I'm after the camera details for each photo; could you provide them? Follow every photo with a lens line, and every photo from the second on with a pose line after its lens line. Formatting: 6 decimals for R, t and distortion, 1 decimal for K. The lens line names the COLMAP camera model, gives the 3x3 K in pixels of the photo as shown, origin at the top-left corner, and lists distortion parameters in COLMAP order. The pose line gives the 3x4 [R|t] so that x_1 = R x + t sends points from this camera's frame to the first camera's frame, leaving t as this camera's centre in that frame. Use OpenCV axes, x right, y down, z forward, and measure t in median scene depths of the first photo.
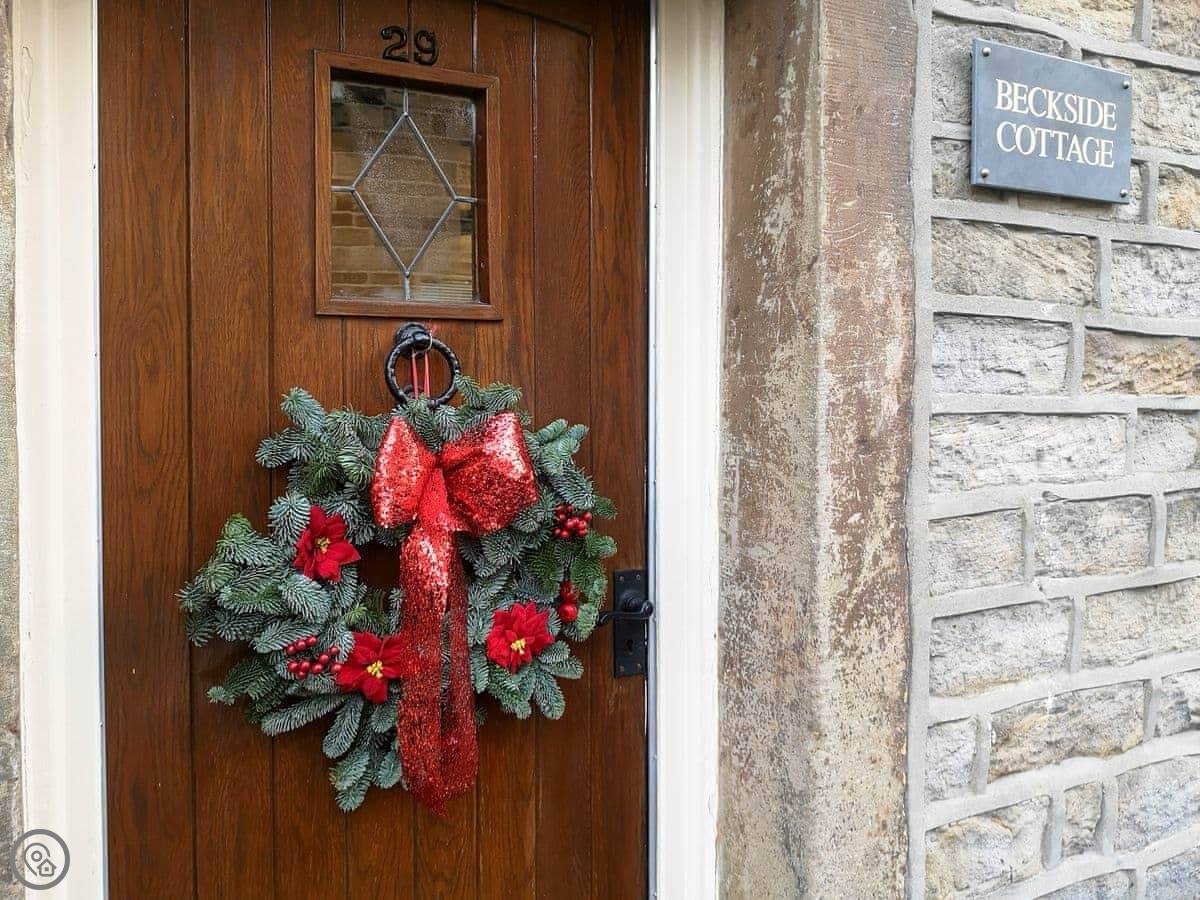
lens RADIAL K [[1087.2, 0, 618.6], [0, 1087.2, 422.7], [0, 0, 1]] dist [0.064281, -0.133665]
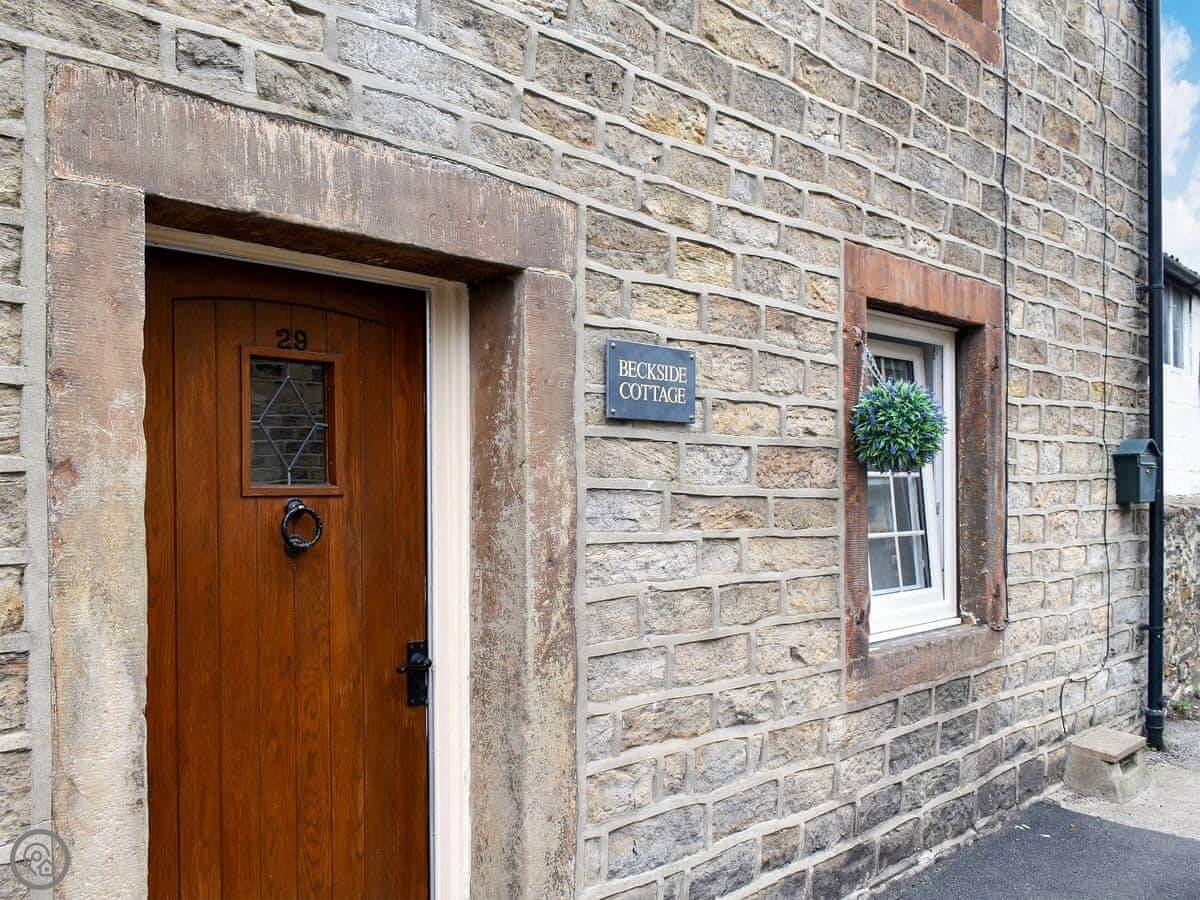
lens RADIAL K [[1087.2, 0, 618.6], [0, 1087.2, 422.7], [0, 0, 1]] dist [0.064281, -0.133665]
pose [[0.963068, 0.008979, 0.269108, -0.151701], [0.021483, 0.993695, -0.110036, -0.008713], [-0.268399, 0.111754, 0.956803, -0.766739]]
